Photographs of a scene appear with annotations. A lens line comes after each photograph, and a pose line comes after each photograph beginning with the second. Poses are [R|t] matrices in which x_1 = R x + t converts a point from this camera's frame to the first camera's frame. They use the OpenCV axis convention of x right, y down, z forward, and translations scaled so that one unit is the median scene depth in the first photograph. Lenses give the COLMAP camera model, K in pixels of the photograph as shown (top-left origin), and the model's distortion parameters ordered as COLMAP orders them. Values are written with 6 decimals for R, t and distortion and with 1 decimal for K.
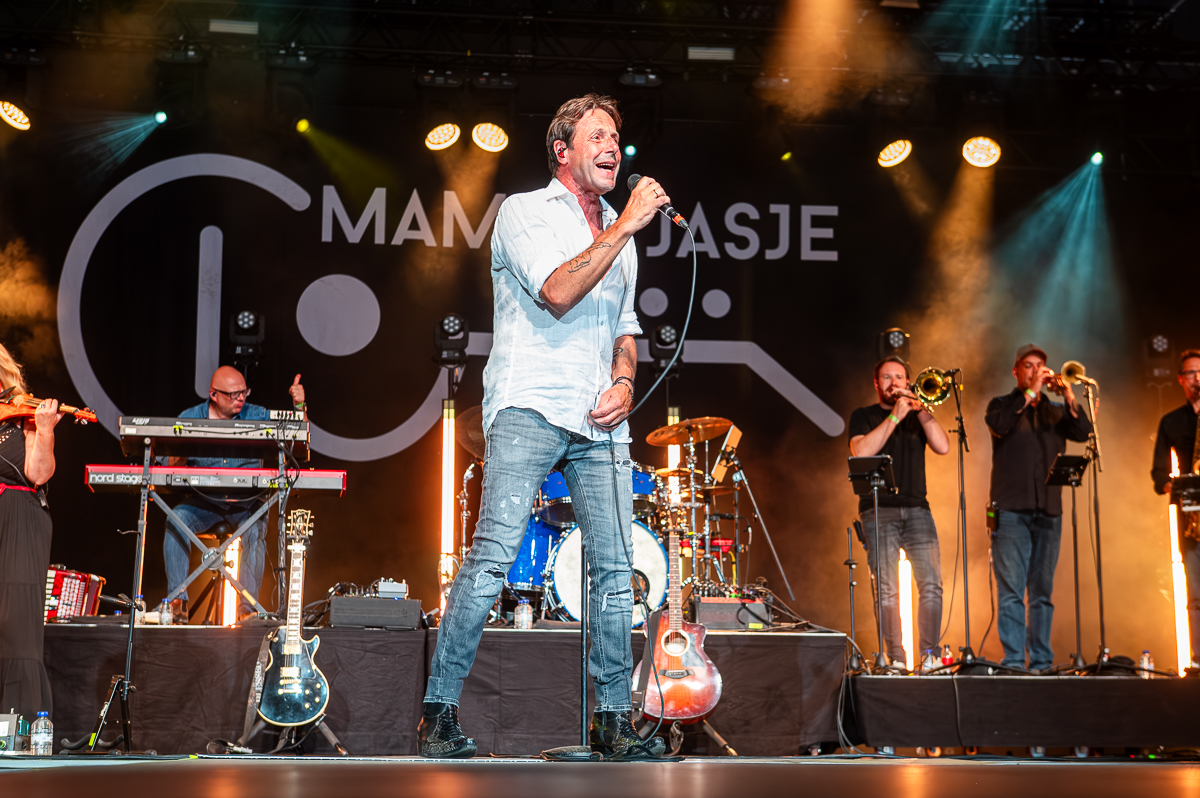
lens RADIAL K [[1741.0, 0, 599.9], [0, 1741.0, 322.0], [0, 0, 1]] dist [0.019407, -0.132303]
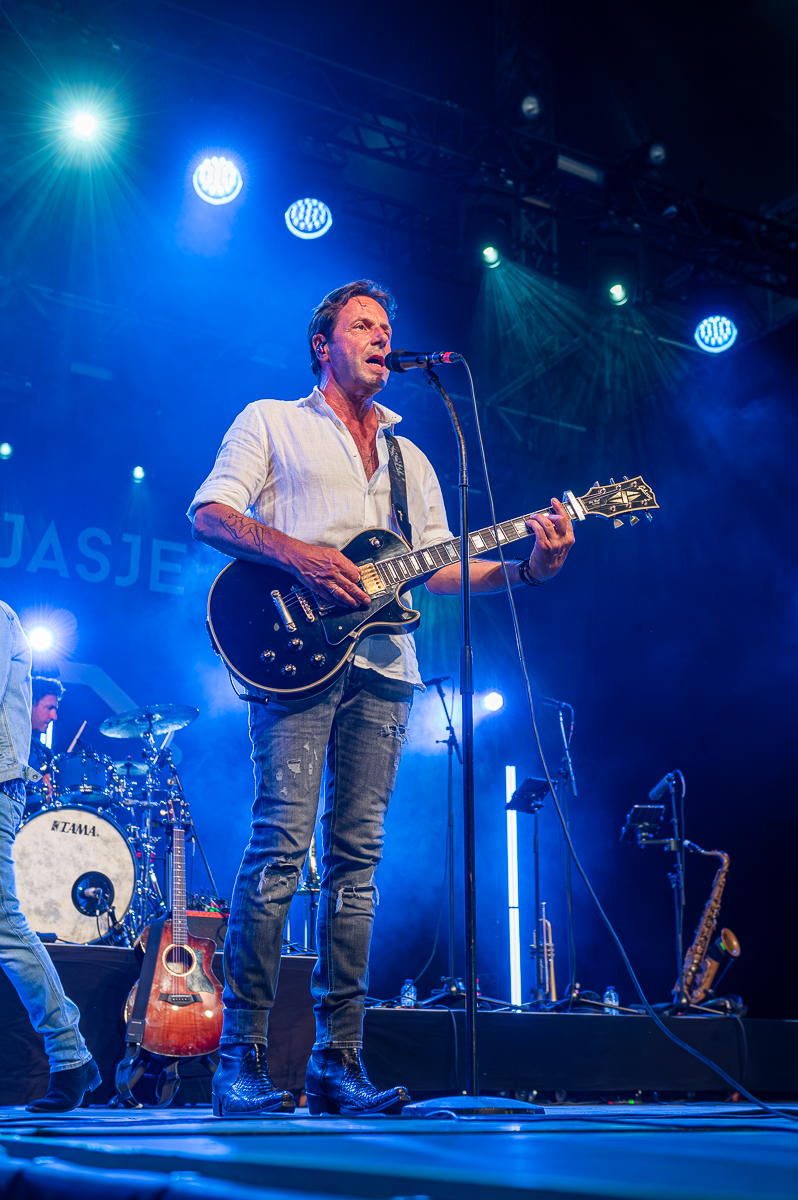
lens RADIAL K [[1404.0, 0, 325.7], [0, 1404.0, 586.7], [0, 0, 1]] dist [0.052774, -0.017821]
pose [[0.916695, 0.130944, 0.377524, -0.154355], [-0.092575, 0.988673, -0.118132, 0.076617], [-0.388716, 0.073342, 0.918434, 0.327849]]
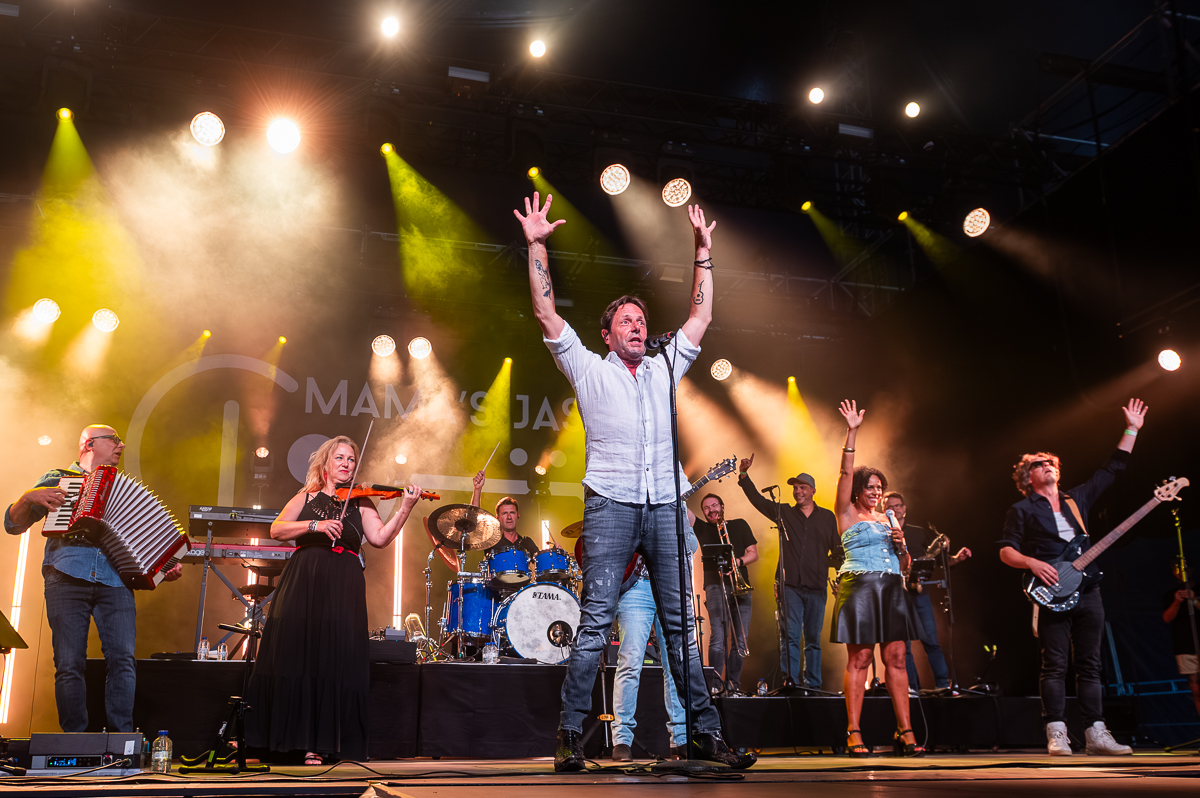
lens RADIAL K [[944.6, 0, 519.2], [0, 944.6, 414.8], [0, 0, 1]] dist [-0.002989, -0.003262]
pose [[0.992018, 0.032427, 0.121857, -0.114518], [-0.020914, 0.995296, -0.094594, 0.048579], [-0.124352, 0.091291, 0.988030, 0.230915]]
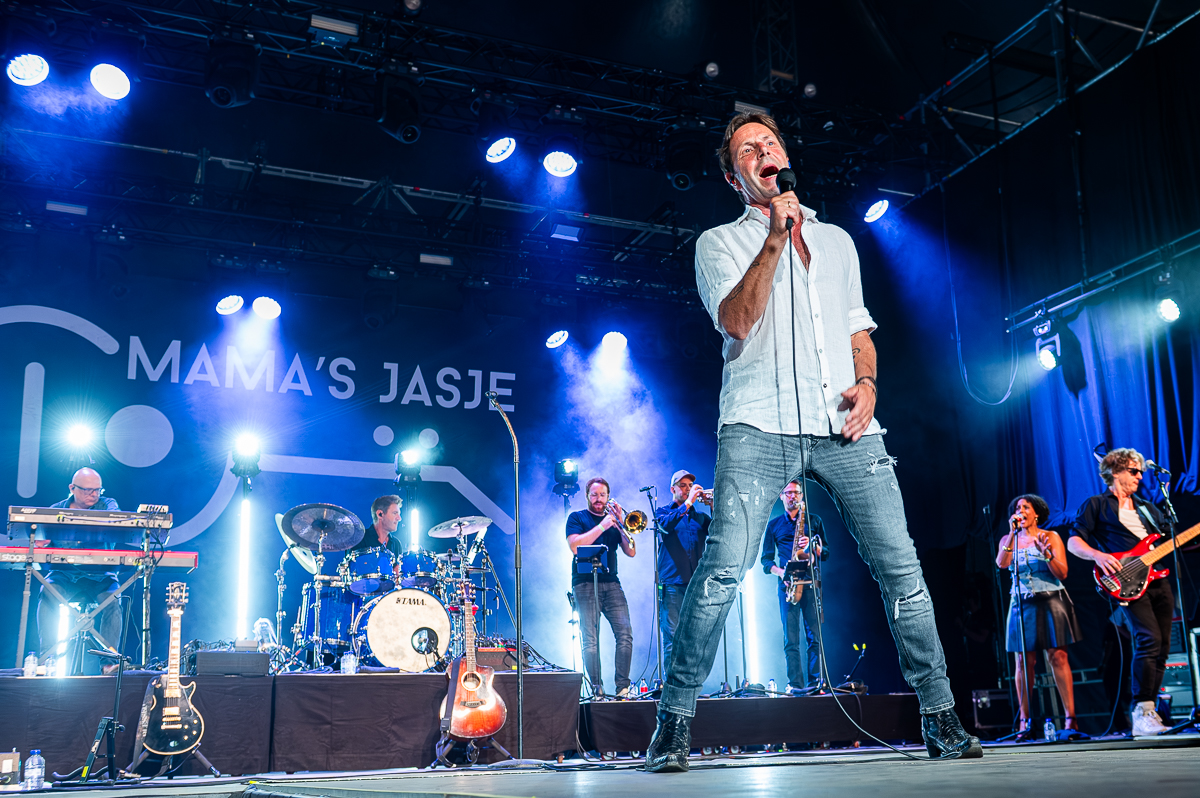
lens RADIAL K [[1185.1, 0, 605.4], [0, 1185.1, 429.9], [0, 0, 1]] dist [-0.002978, -0.009614]
pose [[0.952790, 0.040376, 0.300934, -0.131777], [-0.031817, 0.998939, -0.033291, 0.015297], [-0.301959, 0.022144, 0.953064, 0.080330]]
